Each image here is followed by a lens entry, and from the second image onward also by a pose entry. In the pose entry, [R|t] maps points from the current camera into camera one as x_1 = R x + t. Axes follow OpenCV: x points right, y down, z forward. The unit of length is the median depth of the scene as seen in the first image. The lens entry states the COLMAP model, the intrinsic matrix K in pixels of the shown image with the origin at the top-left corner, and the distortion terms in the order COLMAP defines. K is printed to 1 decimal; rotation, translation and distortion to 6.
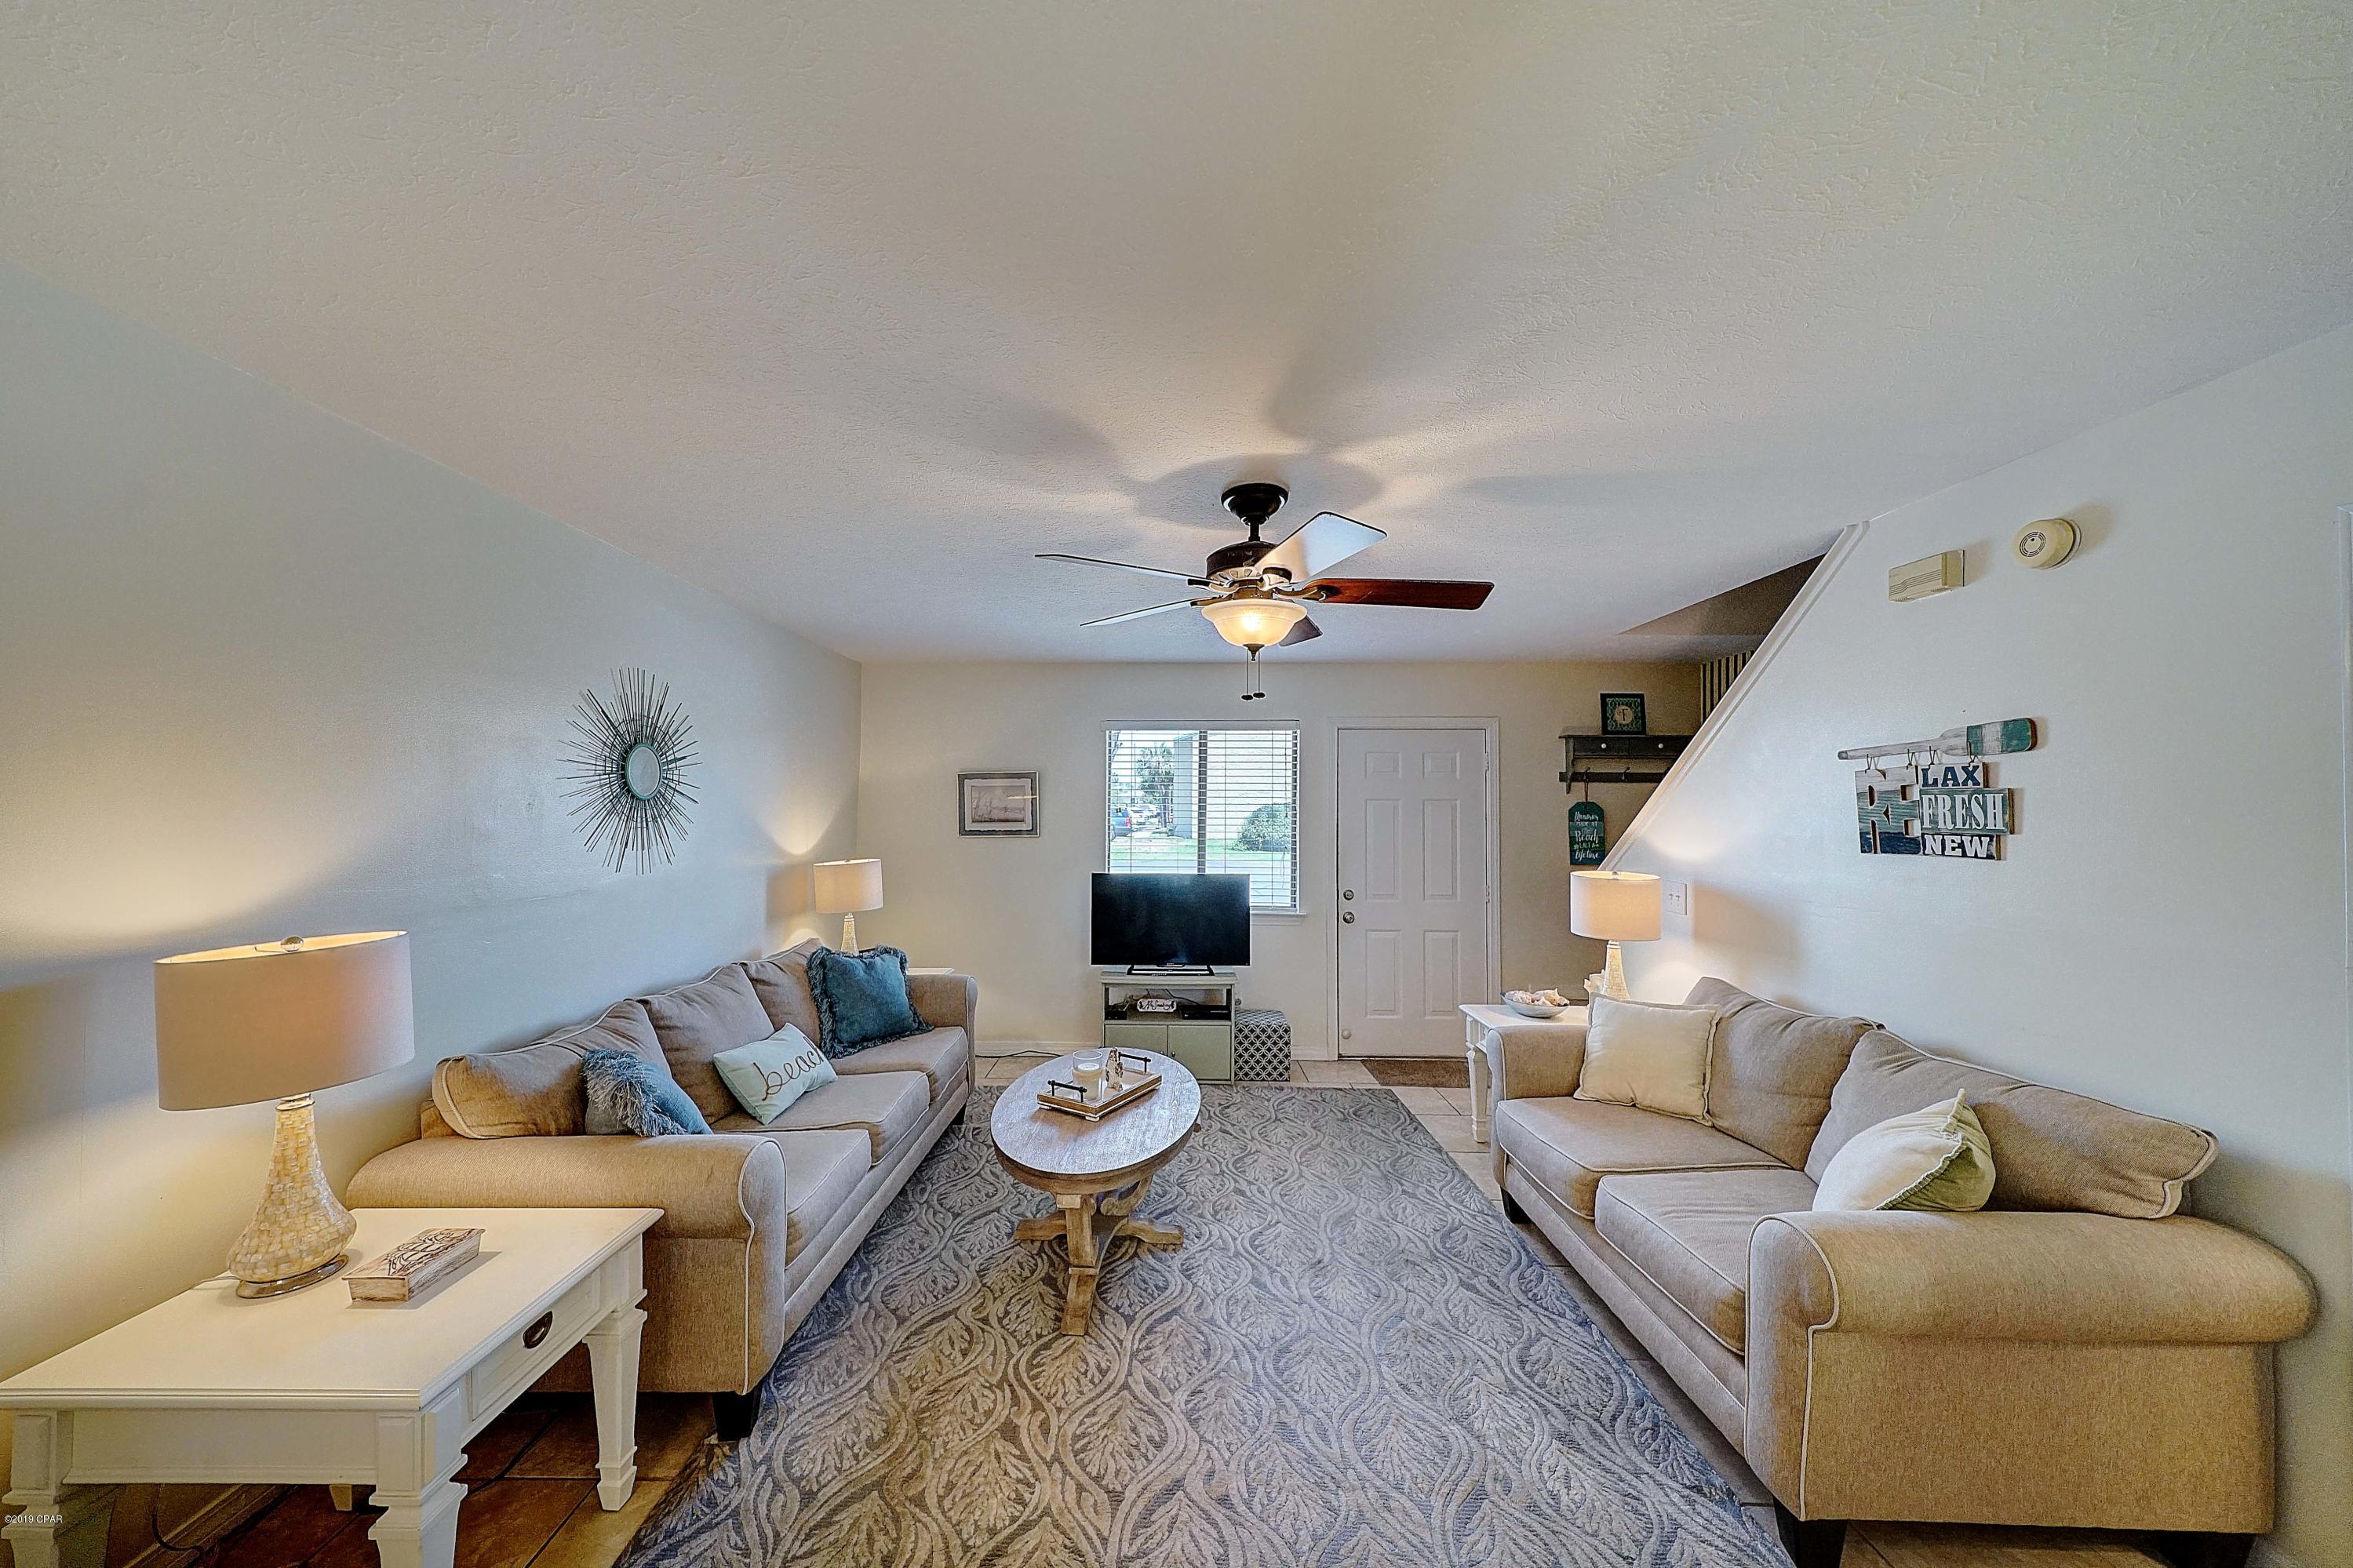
lens RADIAL K [[814.2, 0, 1176.5], [0, 814.2, 784.0], [0, 0, 1]] dist [0.001049, 0.000077]
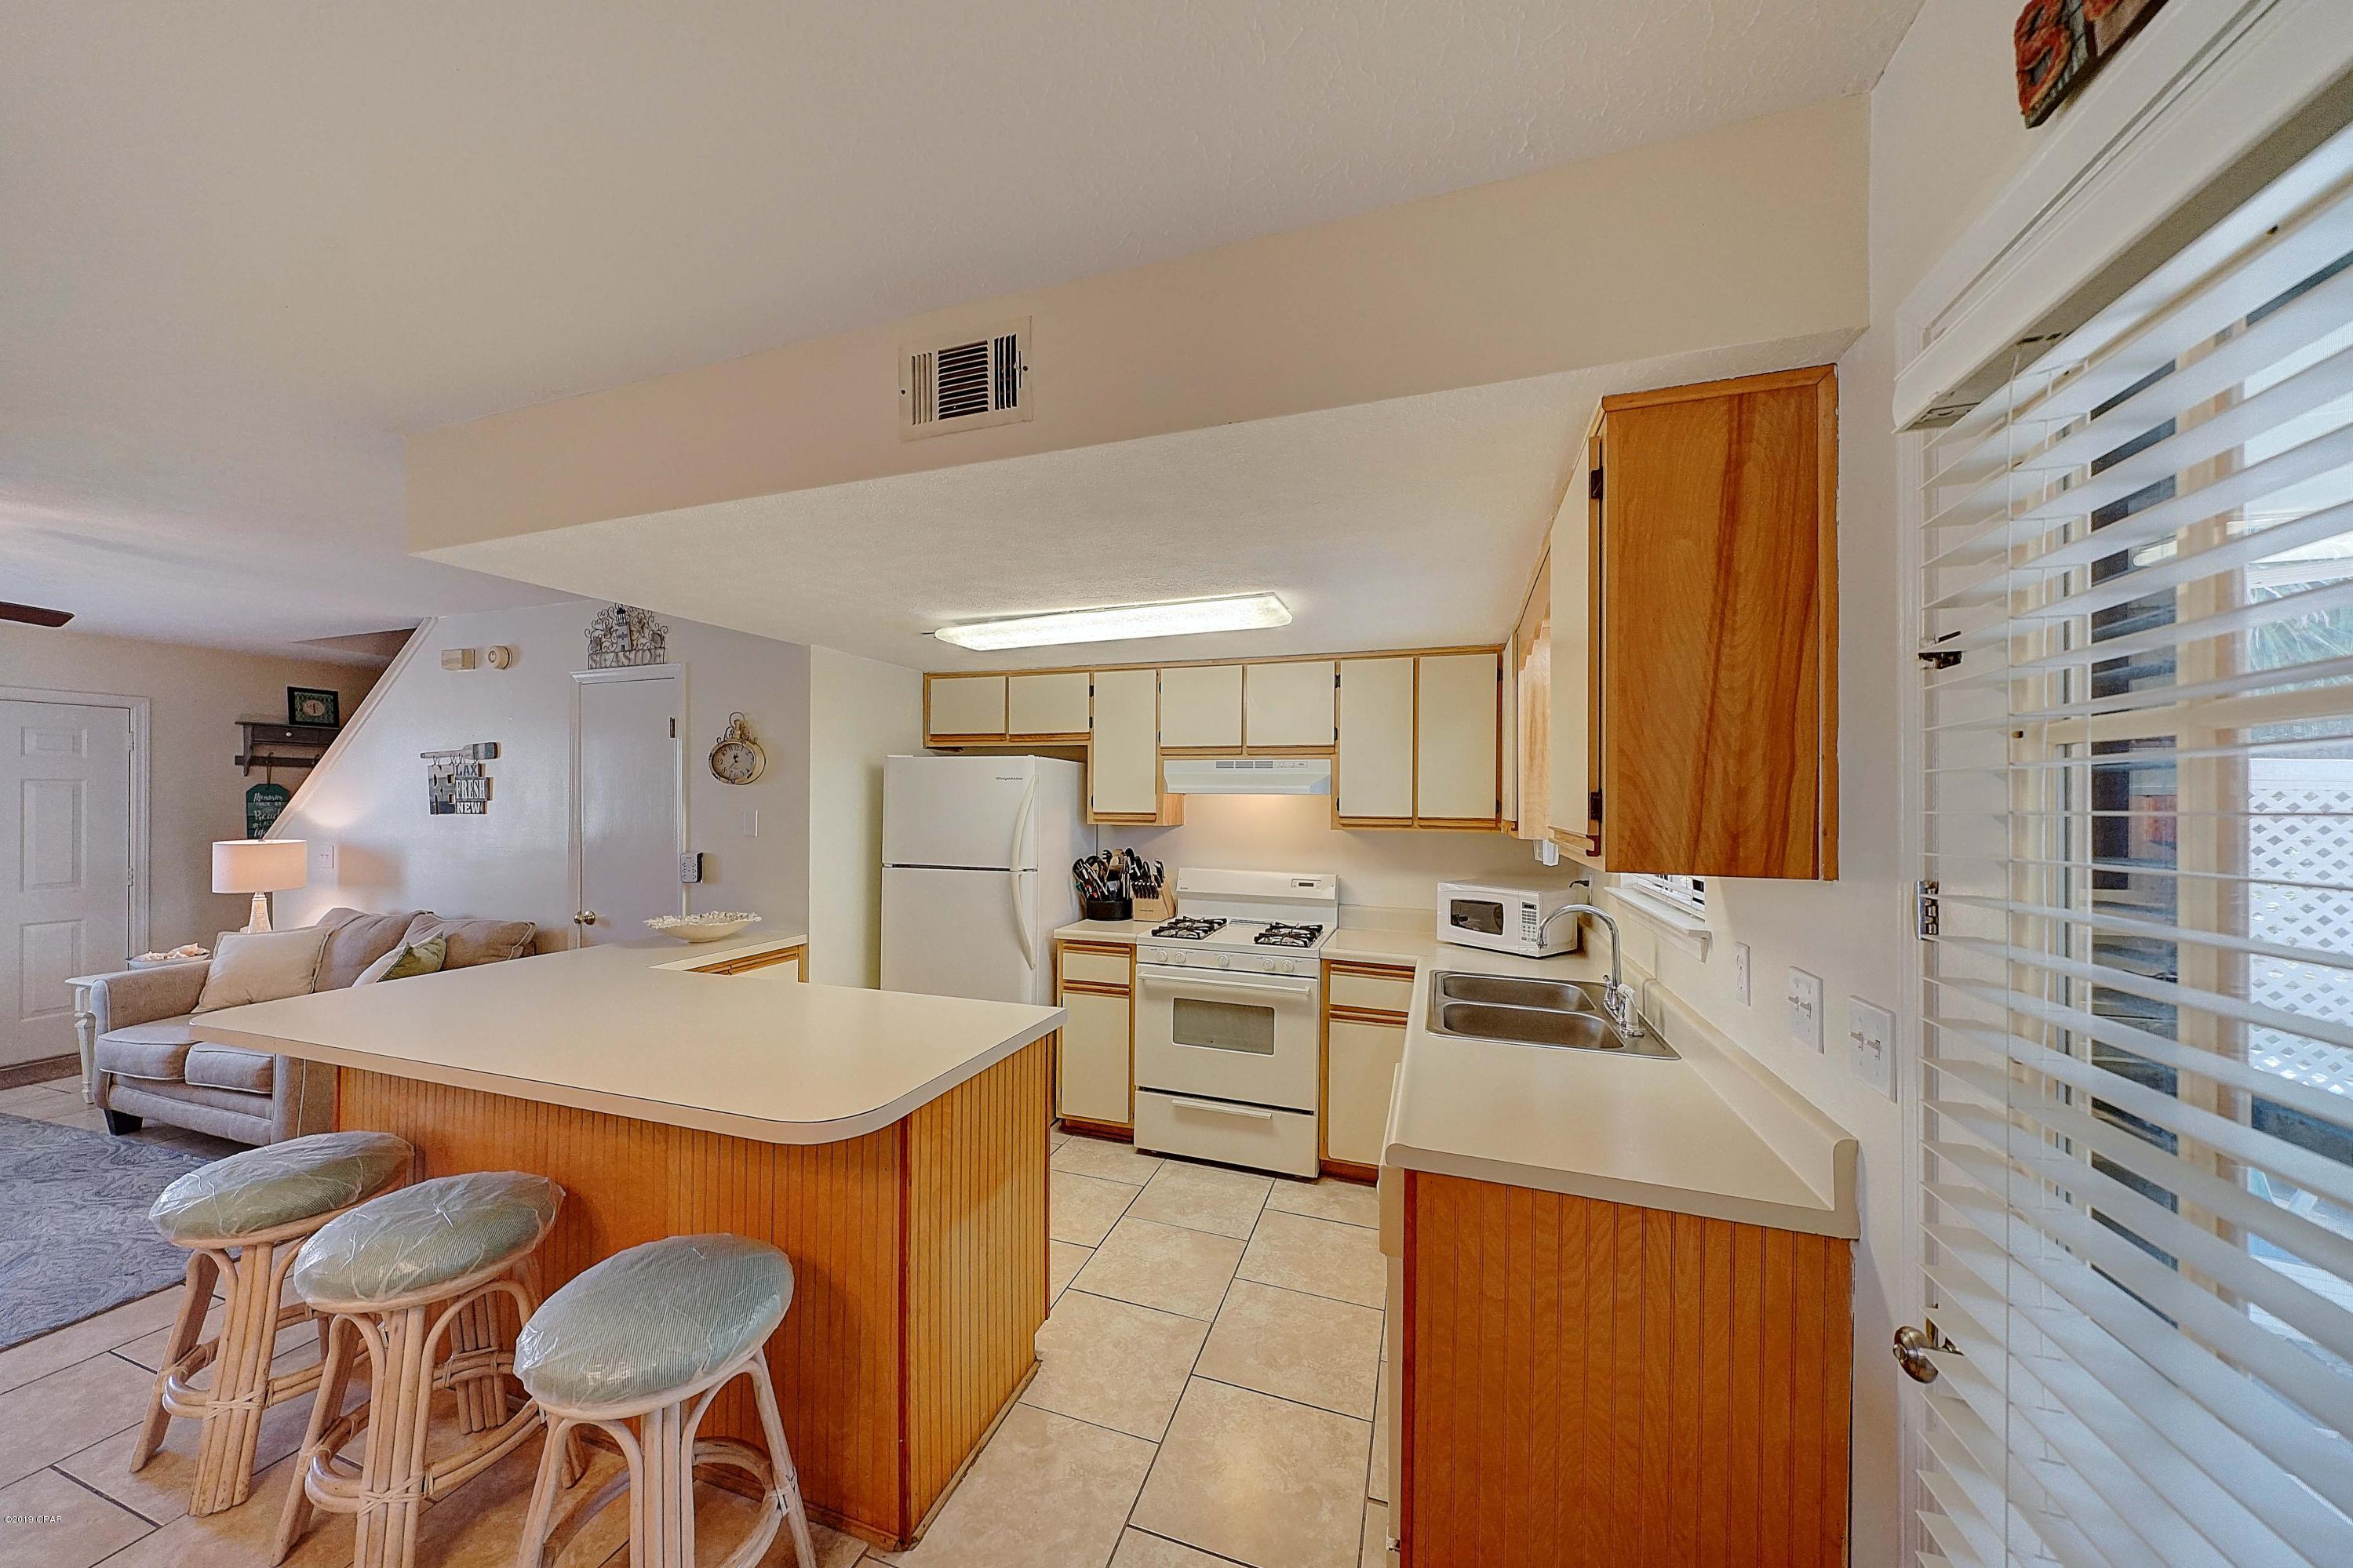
lens RADIAL K [[787.2, 0, 1154.9], [0, 787.2, 812.3], [0, 0, 1]] dist [-0.000033, 0.000013]
pose [[0.338529, -0.001707, 0.940954, -0.178278], [-0.035311, 0.999271, 0.014516, 0.004382], [-0.940293, -0.038140, 0.338222, -0.944412]]
